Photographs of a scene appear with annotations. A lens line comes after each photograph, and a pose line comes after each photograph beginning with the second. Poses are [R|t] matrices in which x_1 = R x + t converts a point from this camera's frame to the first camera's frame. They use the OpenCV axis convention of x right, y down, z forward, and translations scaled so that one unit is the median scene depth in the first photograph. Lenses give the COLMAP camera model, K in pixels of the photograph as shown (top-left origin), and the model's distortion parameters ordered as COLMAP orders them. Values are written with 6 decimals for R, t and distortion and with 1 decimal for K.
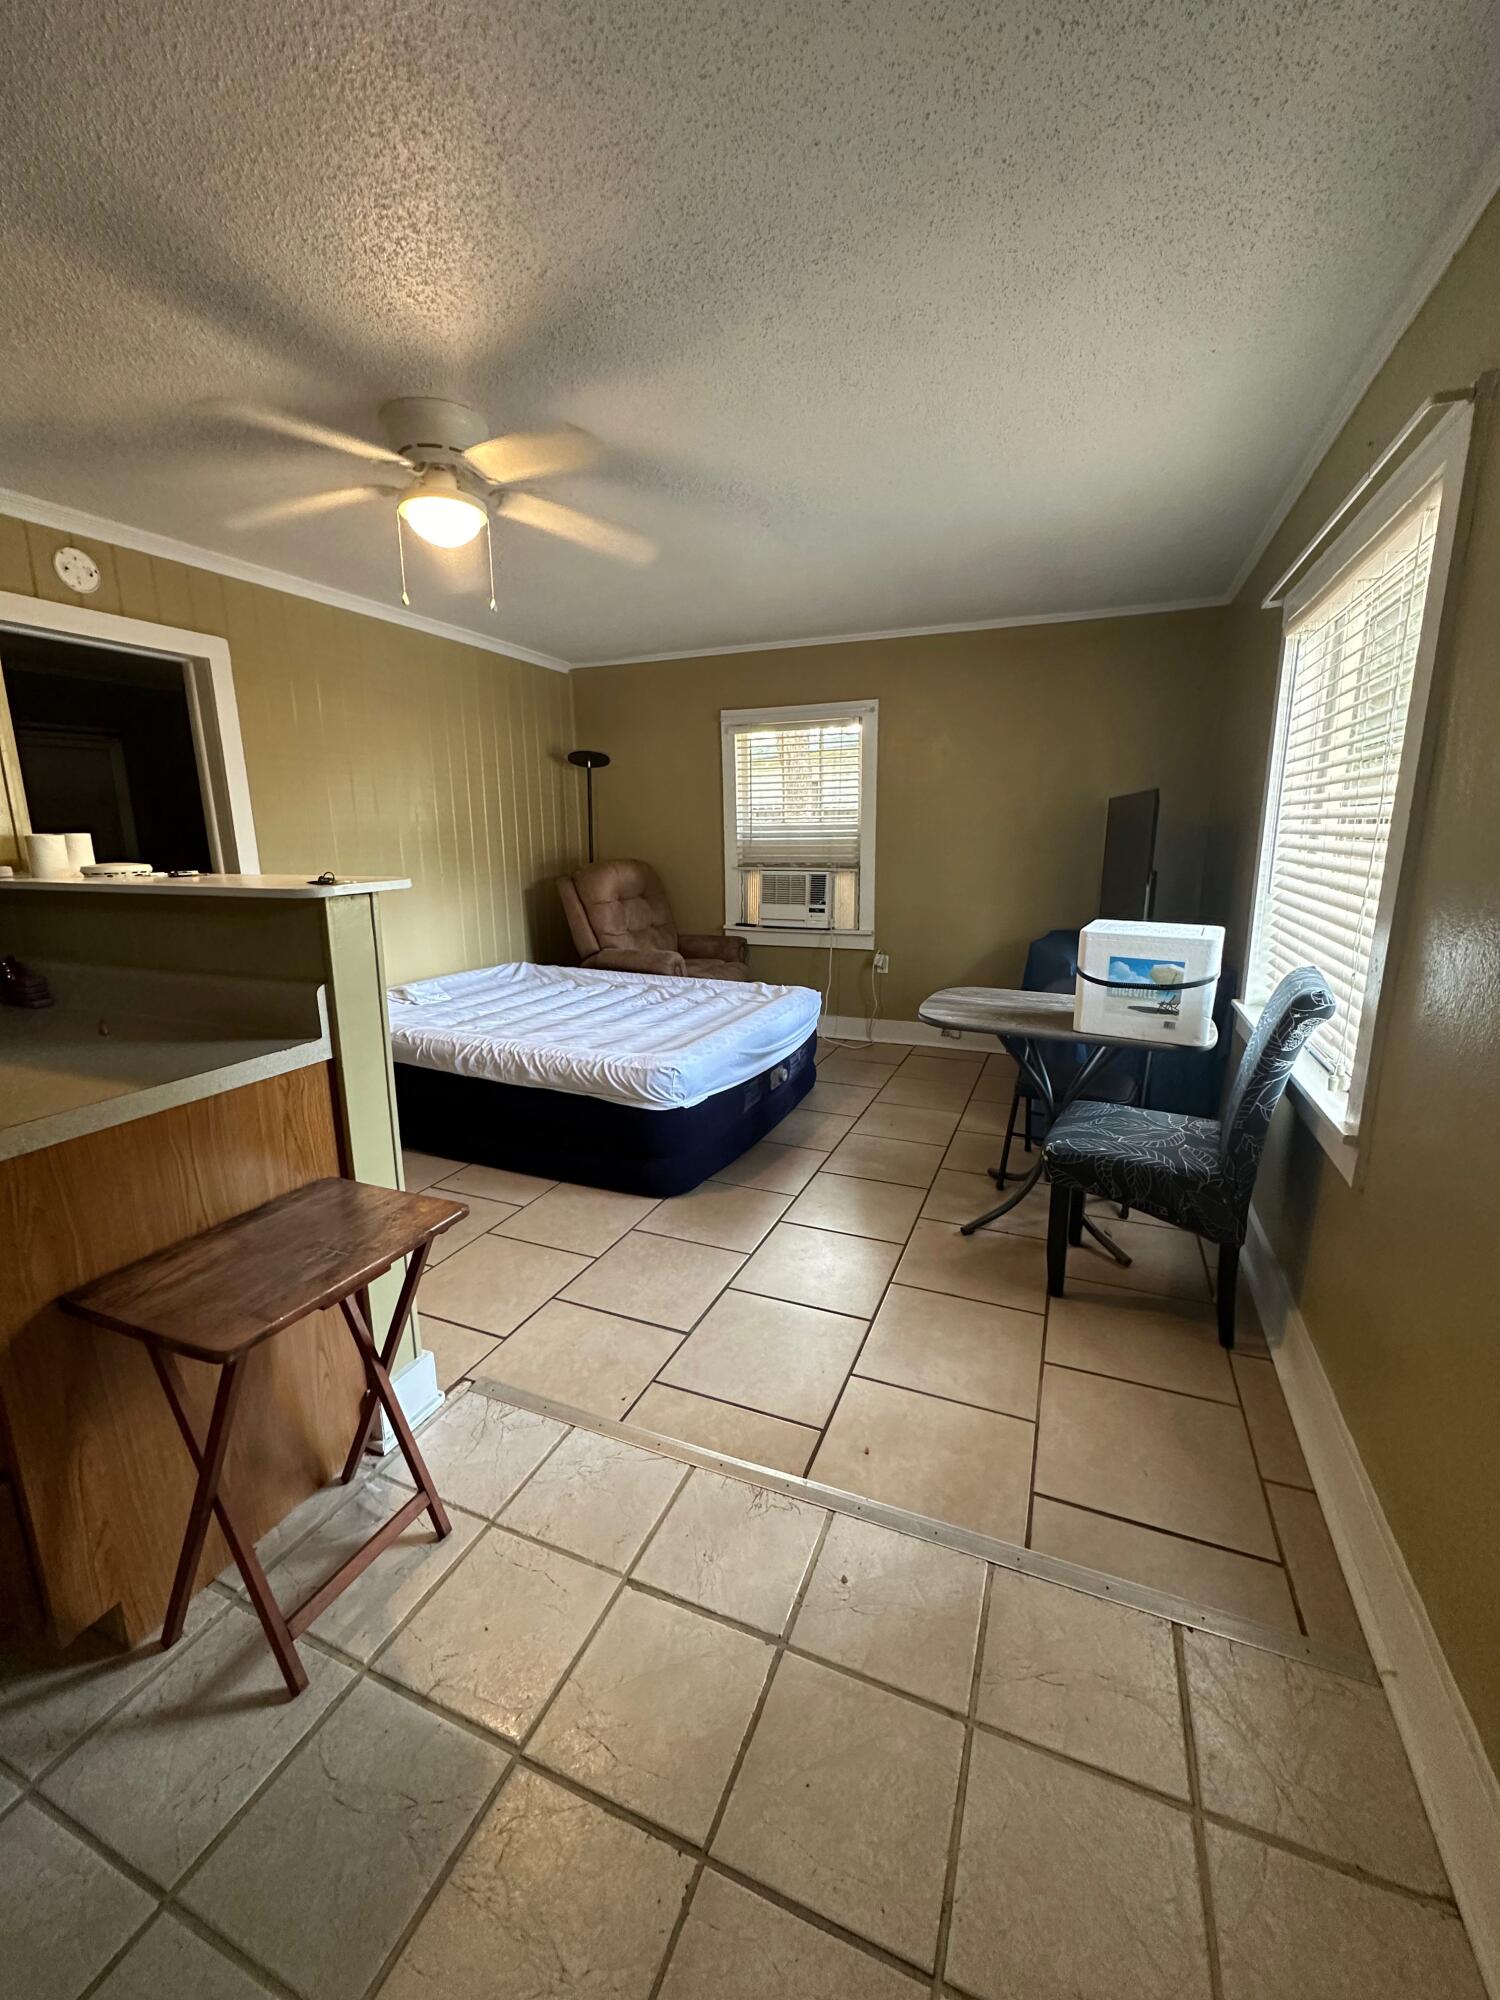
lens RADIAL K [[795.9, 0, 752.8], [0, 795.9, 1001.9], [0, 0, 1]] dist [0.001676, 0.000114]
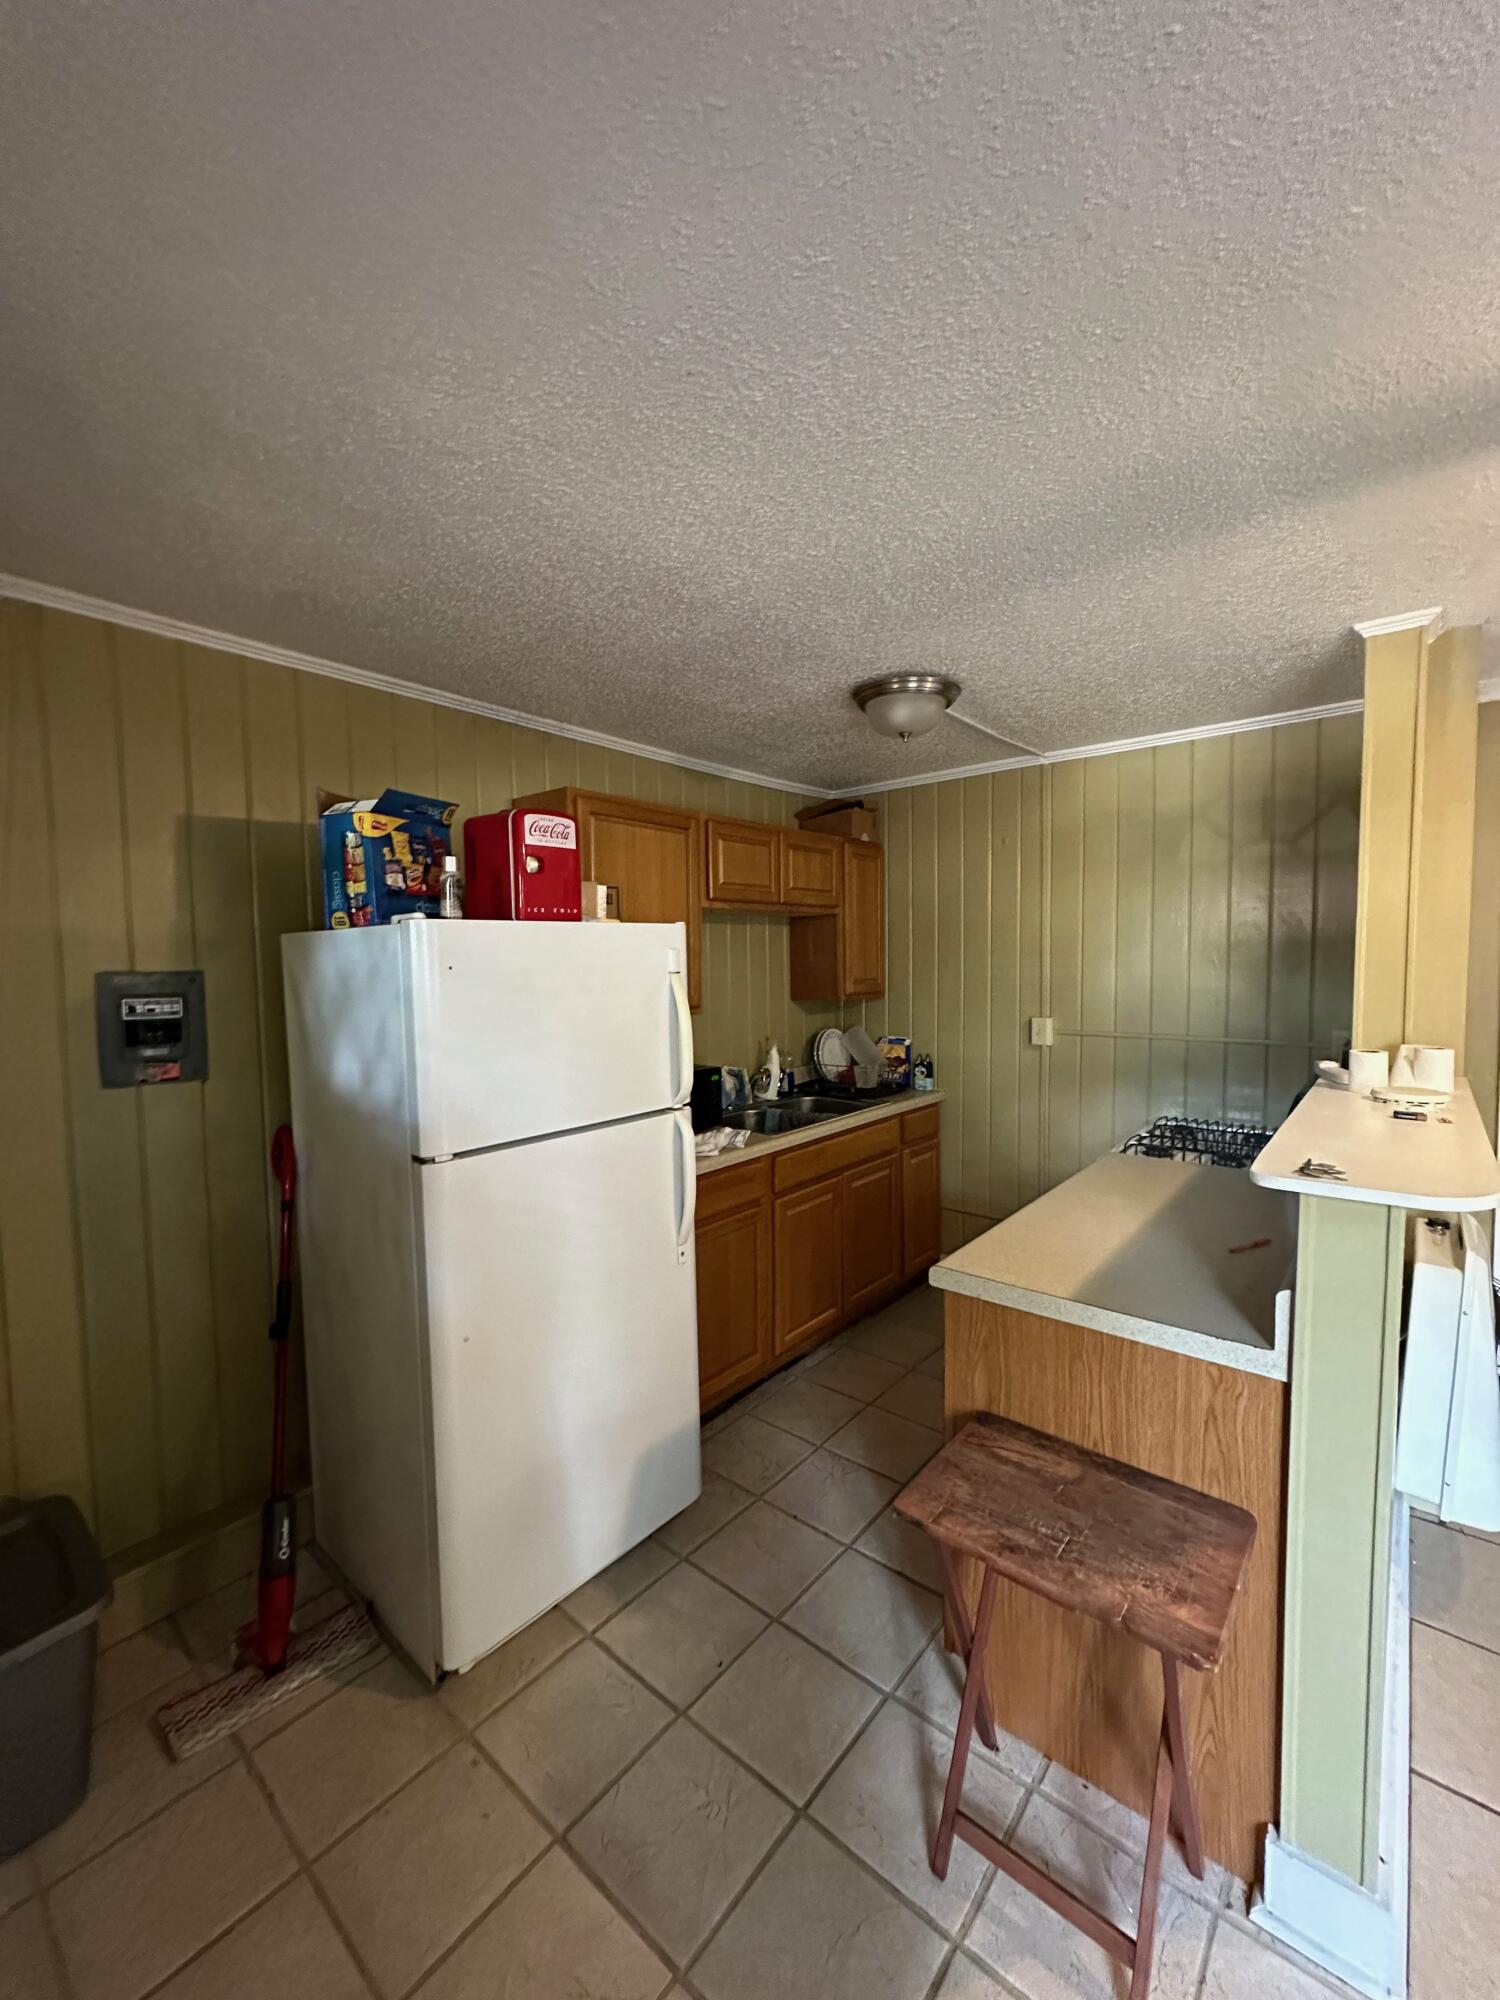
lens RADIAL K [[795.9, 0, 755.6], [0, 795.9, 1003.0], [0, 0, 1]] dist [0.001676, 0.000114]
pose [[-0.306193, 0.060757, -0.950029, 0.454658], [-0.184119, 0.975339, 0.121717, -0.368673], [0.933995, 0.212187, -0.287455, 0.804313]]
